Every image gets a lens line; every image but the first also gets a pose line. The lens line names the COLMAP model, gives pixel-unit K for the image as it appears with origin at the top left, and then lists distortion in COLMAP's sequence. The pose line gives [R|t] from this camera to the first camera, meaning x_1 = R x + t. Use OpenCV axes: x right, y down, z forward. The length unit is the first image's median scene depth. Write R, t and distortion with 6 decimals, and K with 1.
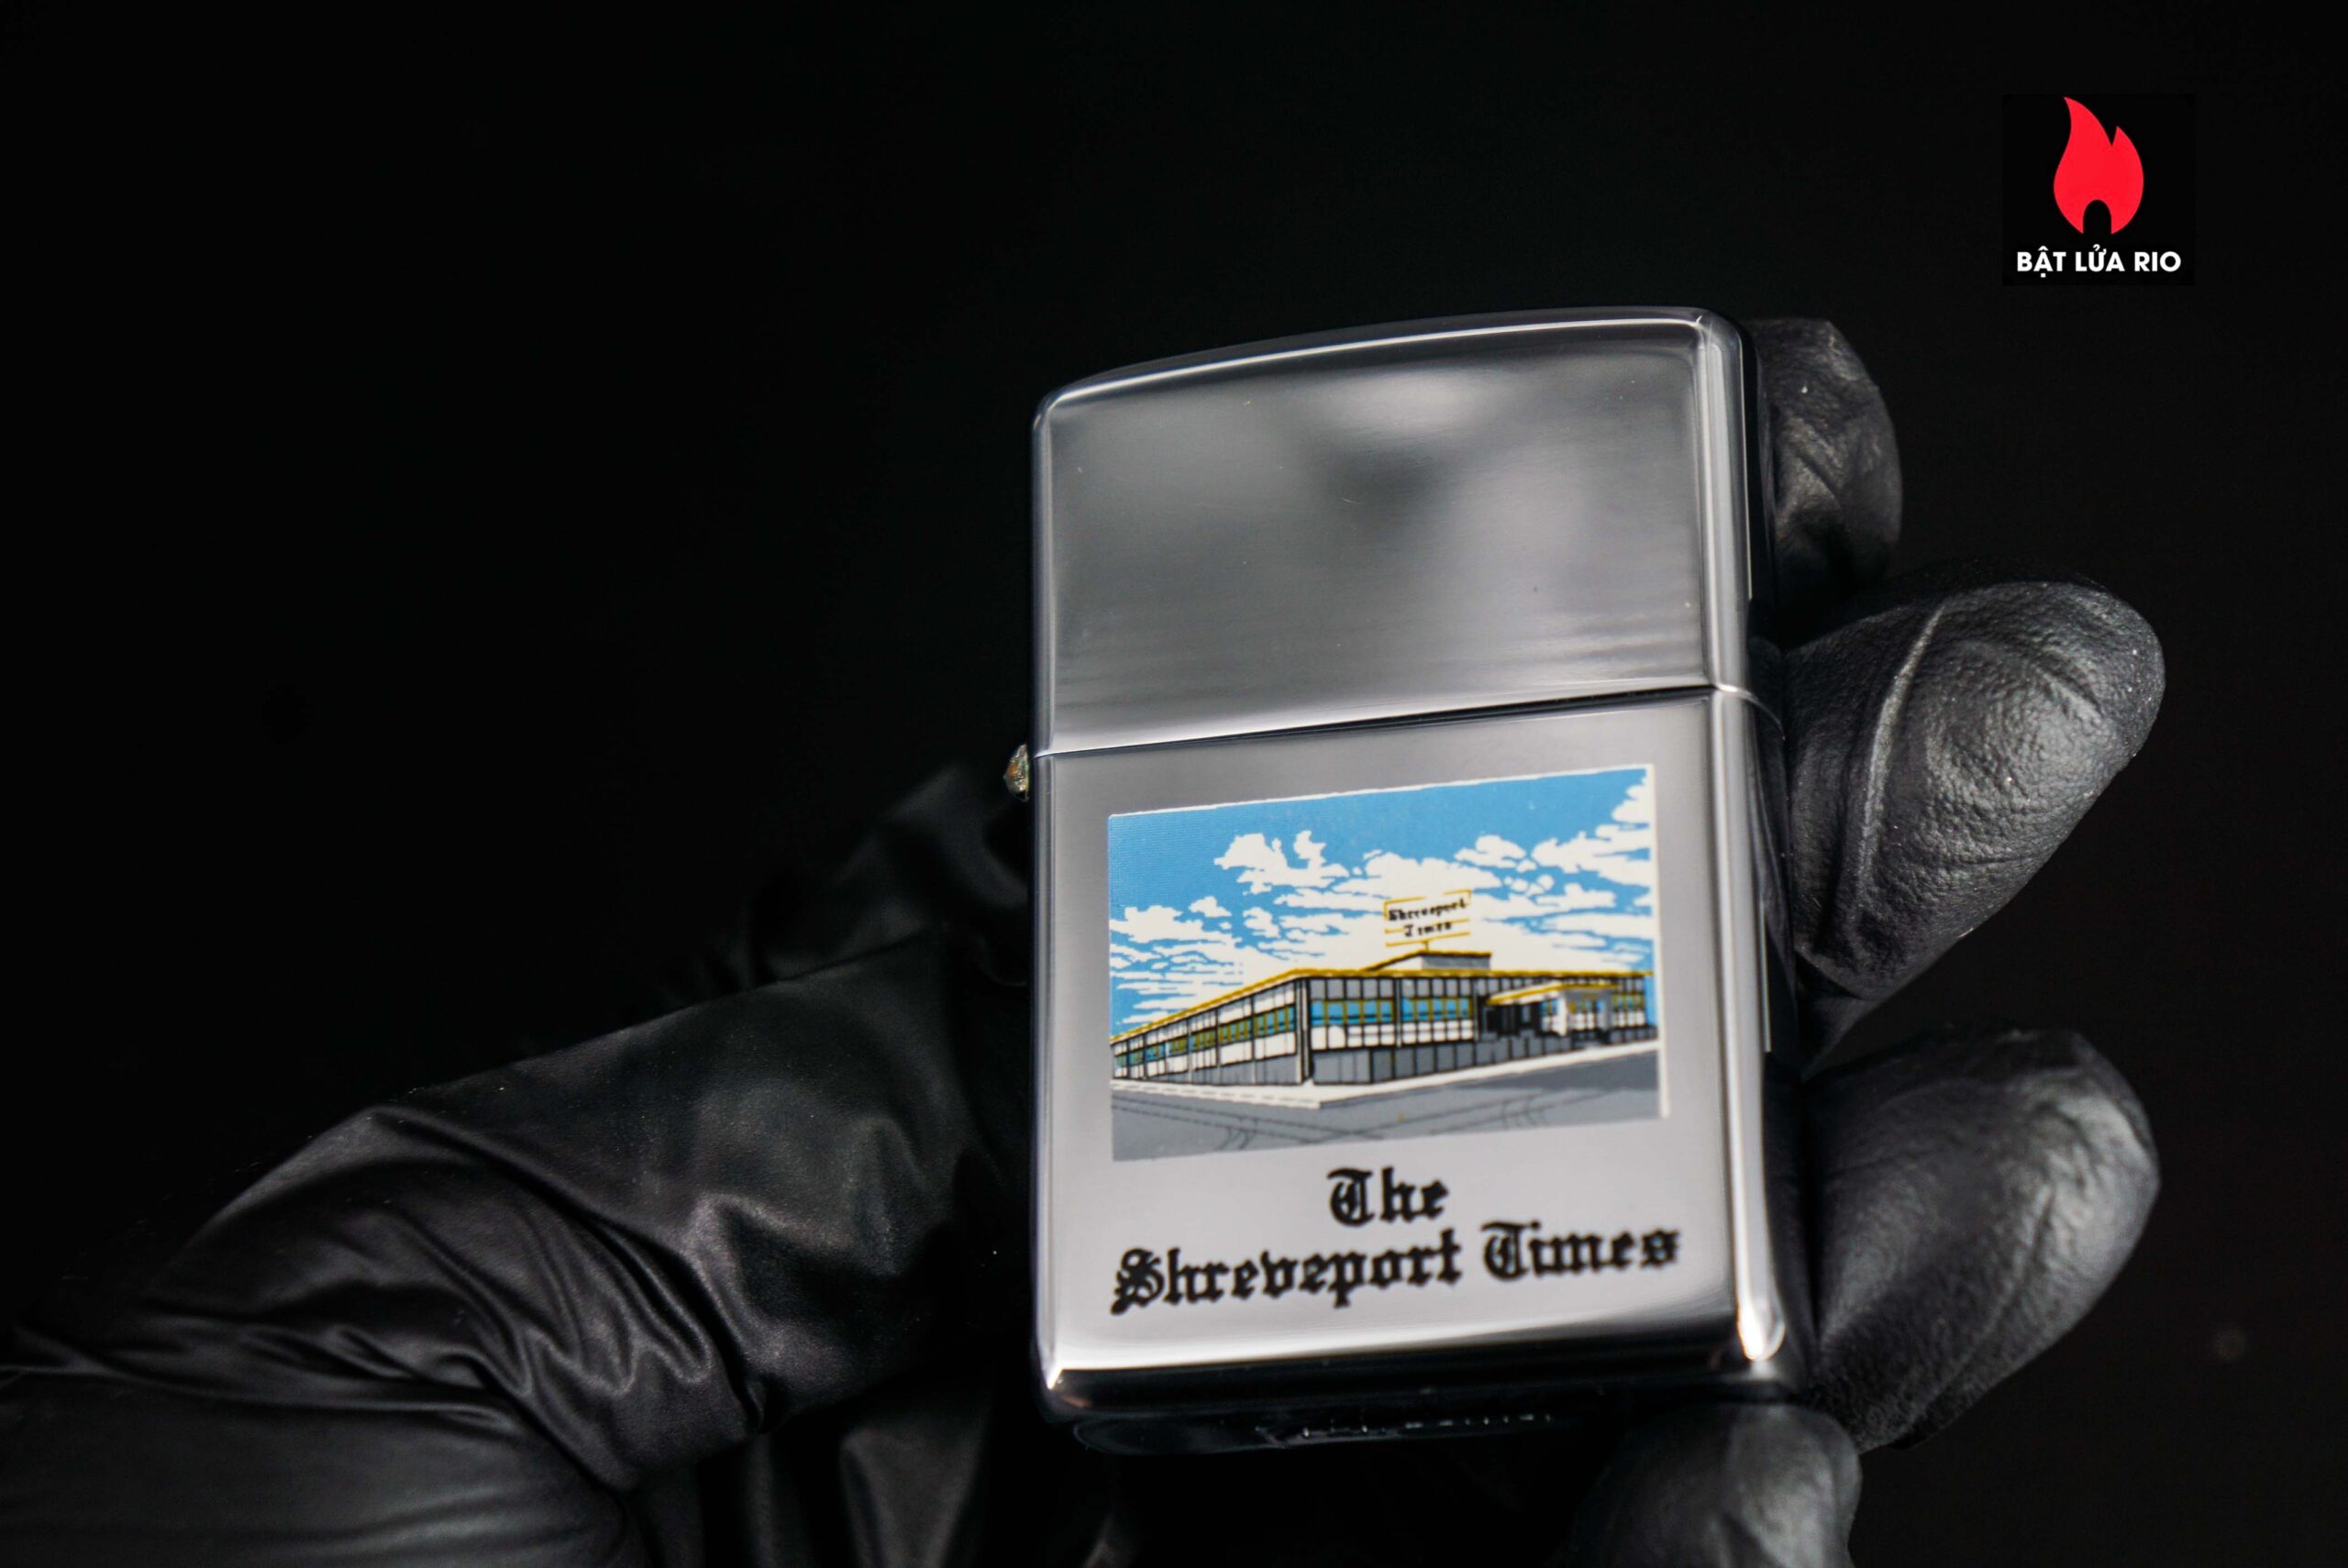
lens RADIAL K [[5689.0, 0, 1174.0], [0, 5689.0, 784.0], [0, 0, 1]] dist [0.310216, -0.075668]
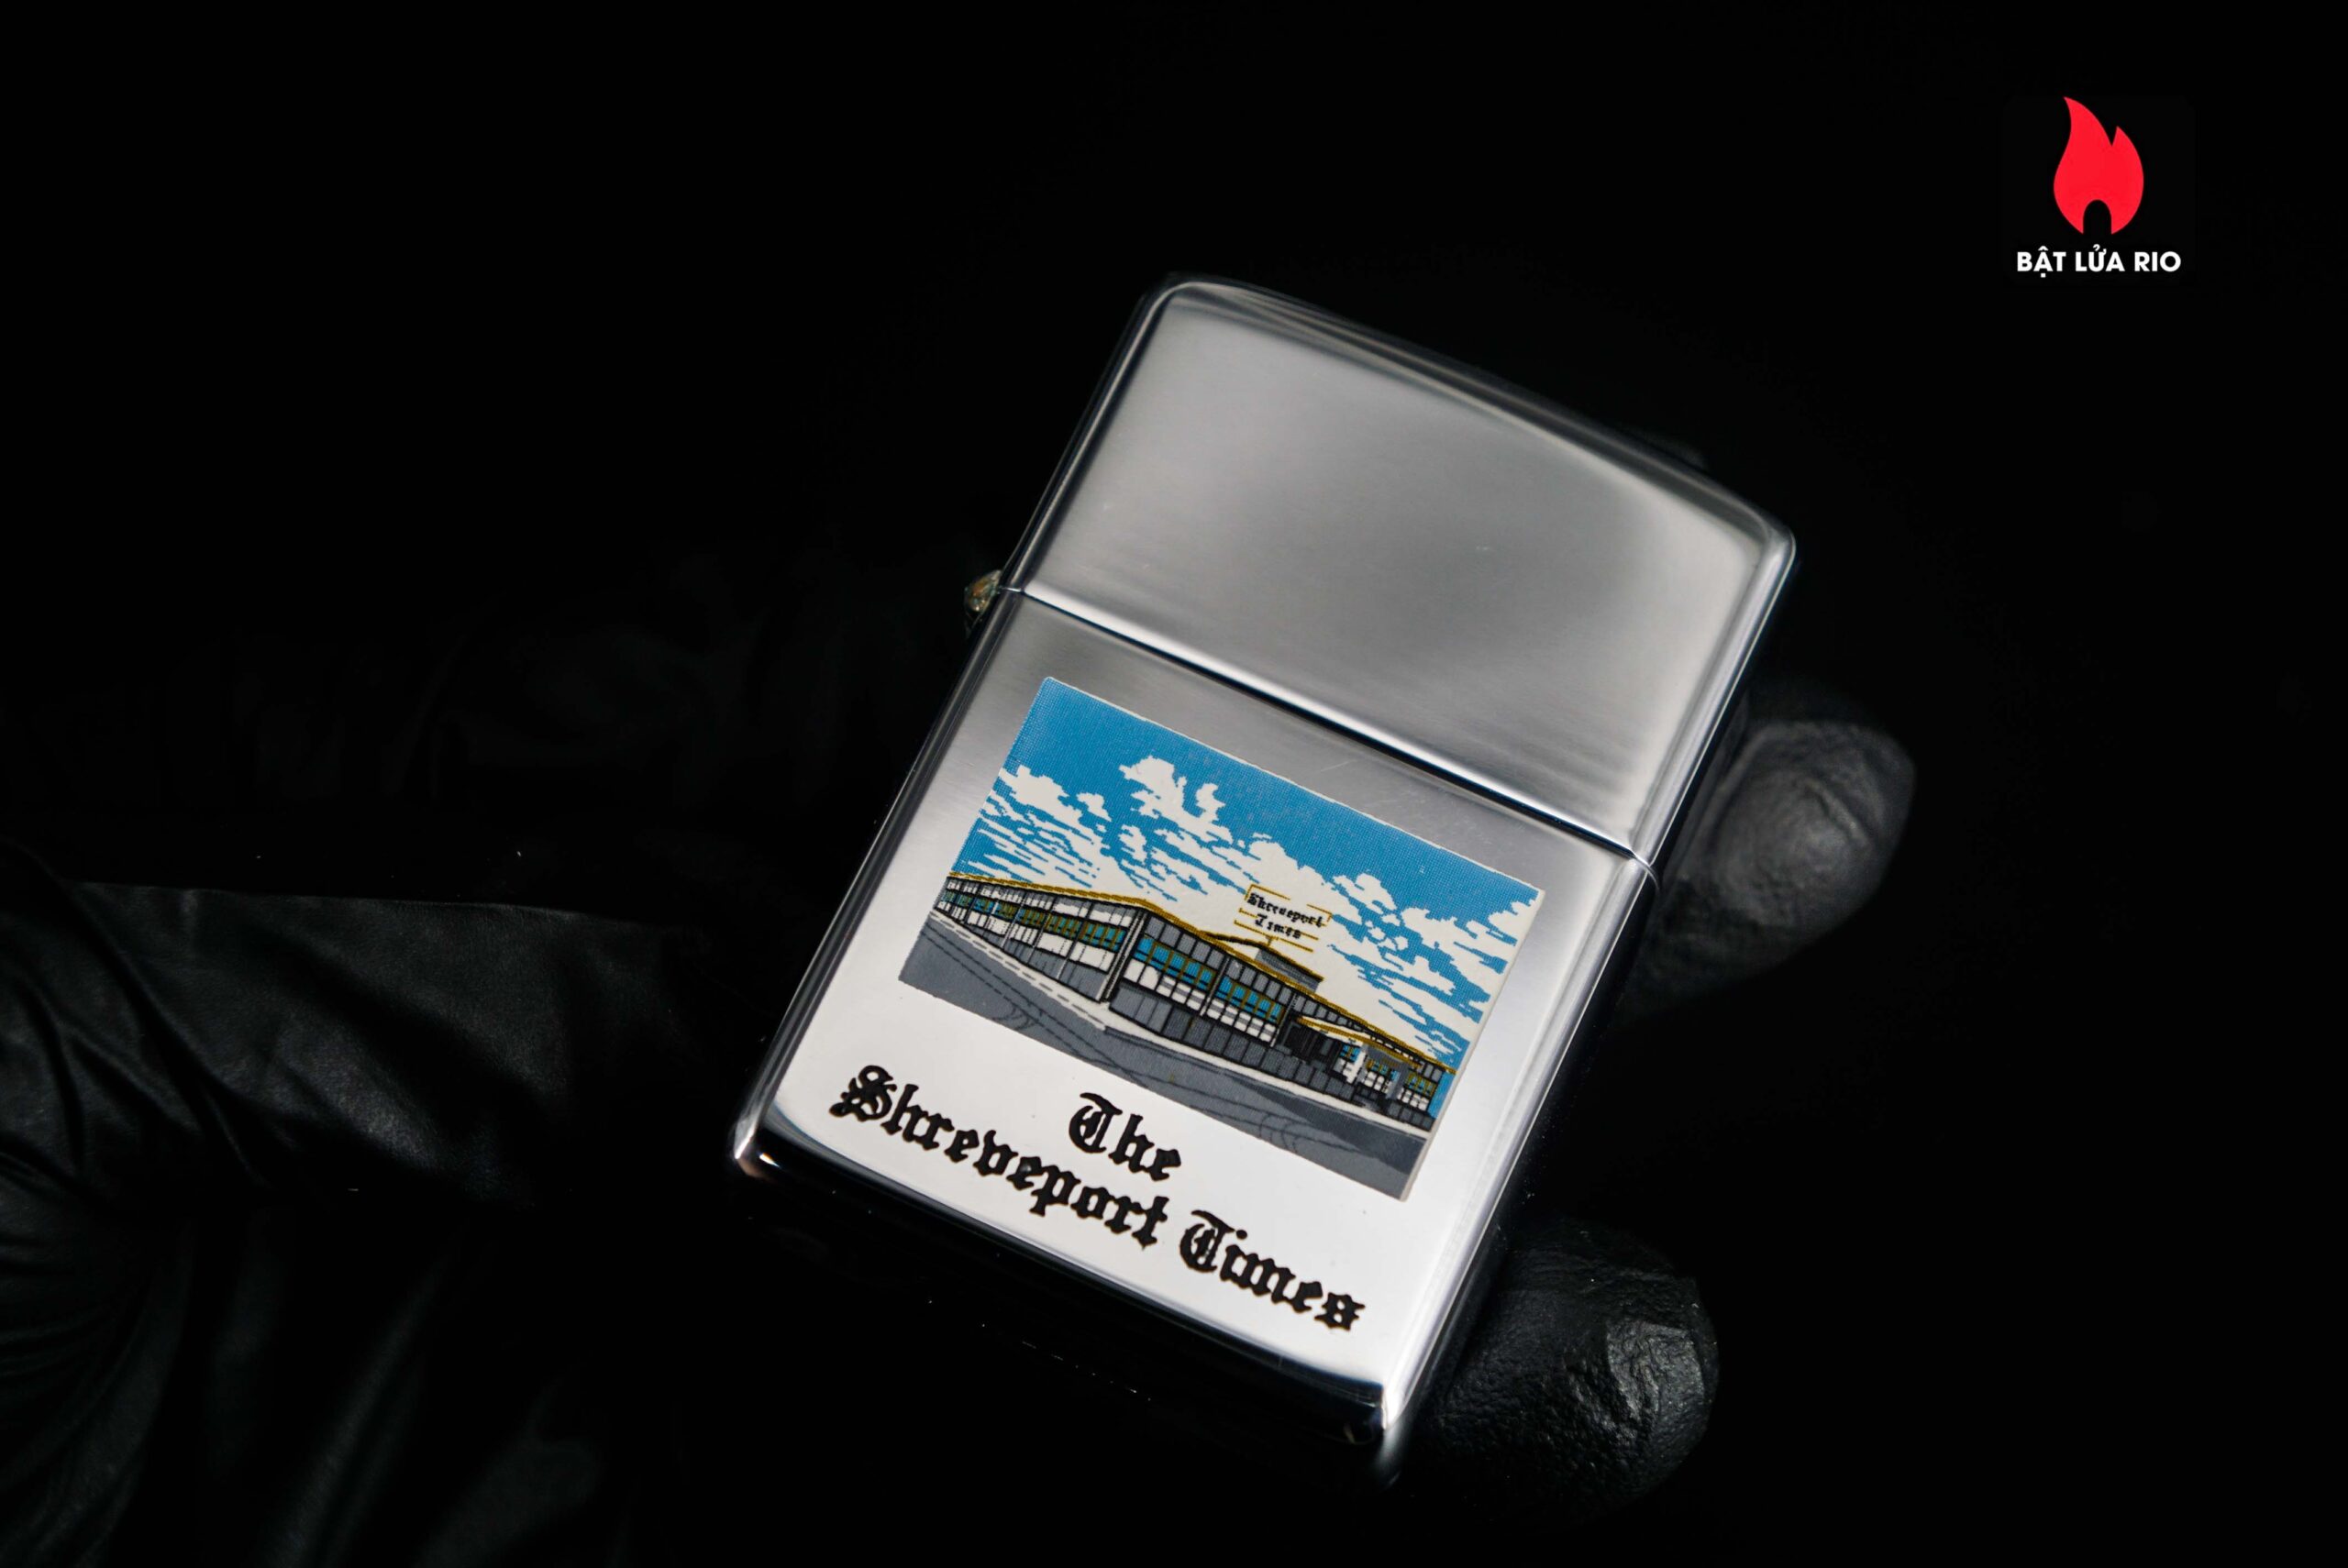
lens RADIAL K [[5689.0, 0, 1174.0], [0, 5689.0, 784.0], [0, 0, 1]] dist [0.310216, -0.075668]
pose [[0.867697, 0.479117, 0.132474, -0.119985], [-0.482605, 0.875814, -0.006512, 0.018544], [-0.119142, -0.058282, 0.991165, -0.011384]]
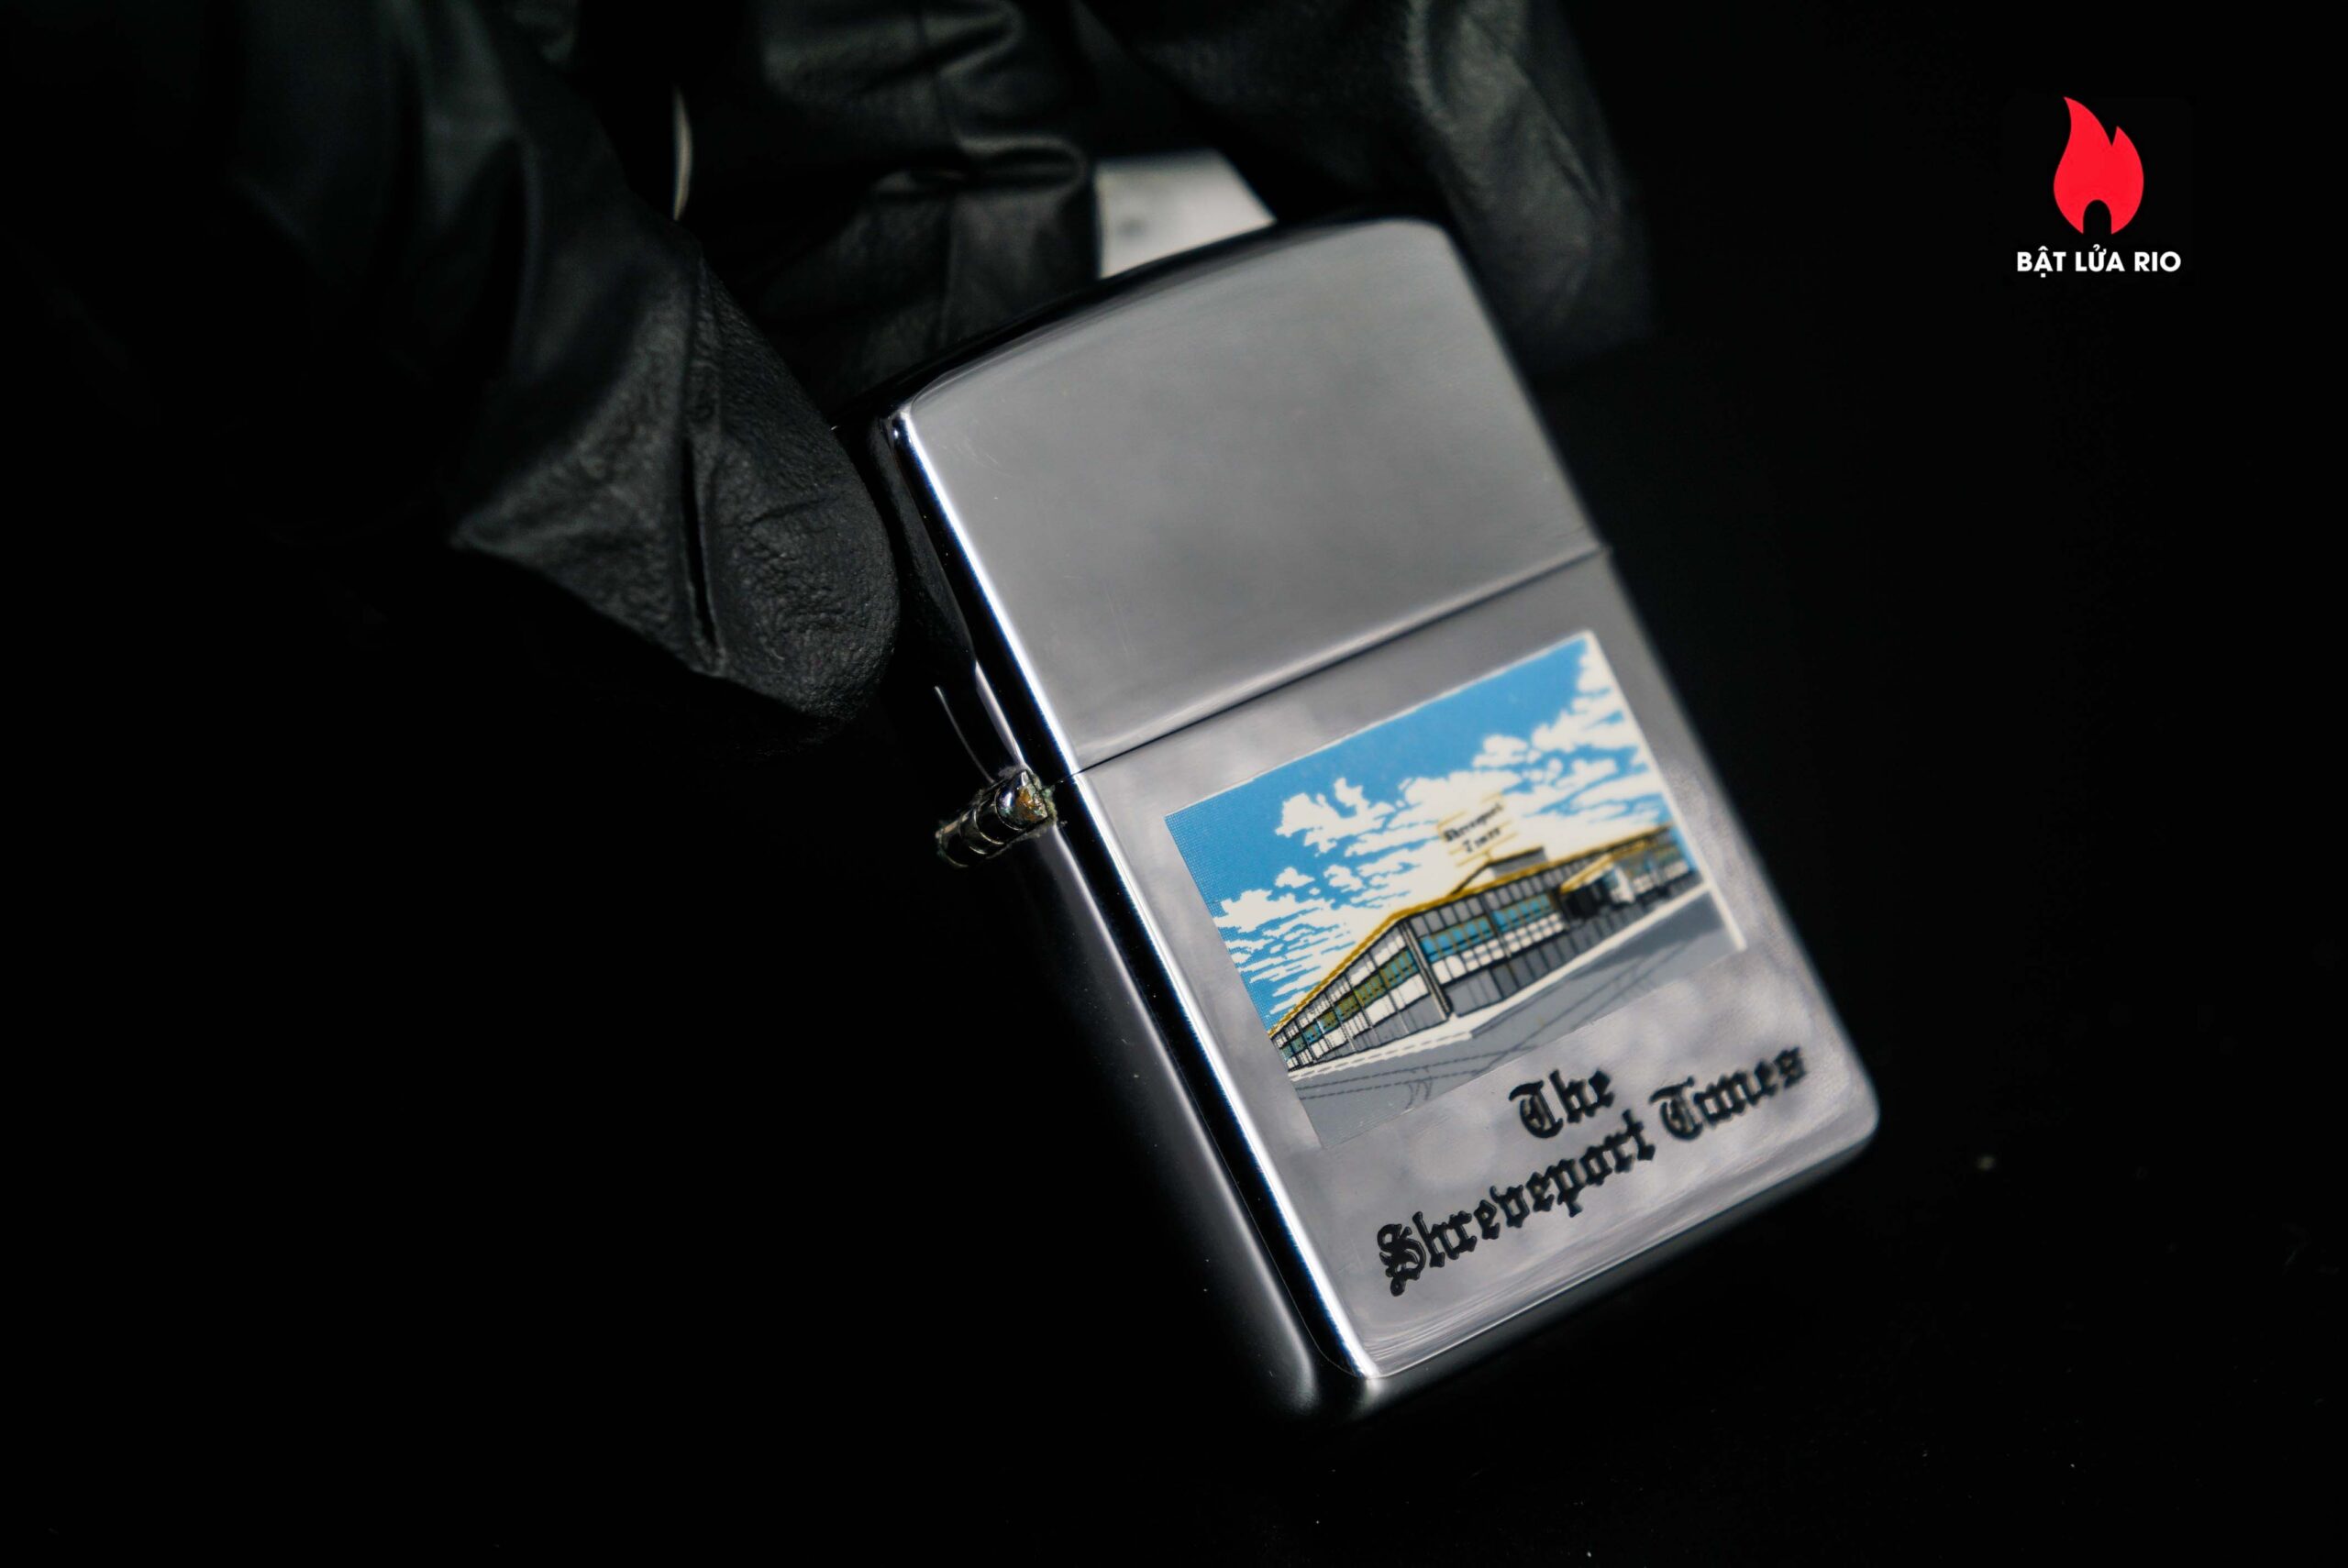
lens RADIAL K [[5689.0, 0, 1174.0], [0, 5689.0, 784.0], [0, 0, 1]] dist [0.310216, -0.075668]
pose [[0.635226, -0.233832, 0.736078, -0.732015], [0.214084, 0.969030, 0.123082, -0.120227], [-0.742062, 0.079398, 0.665612, 0.369374]]
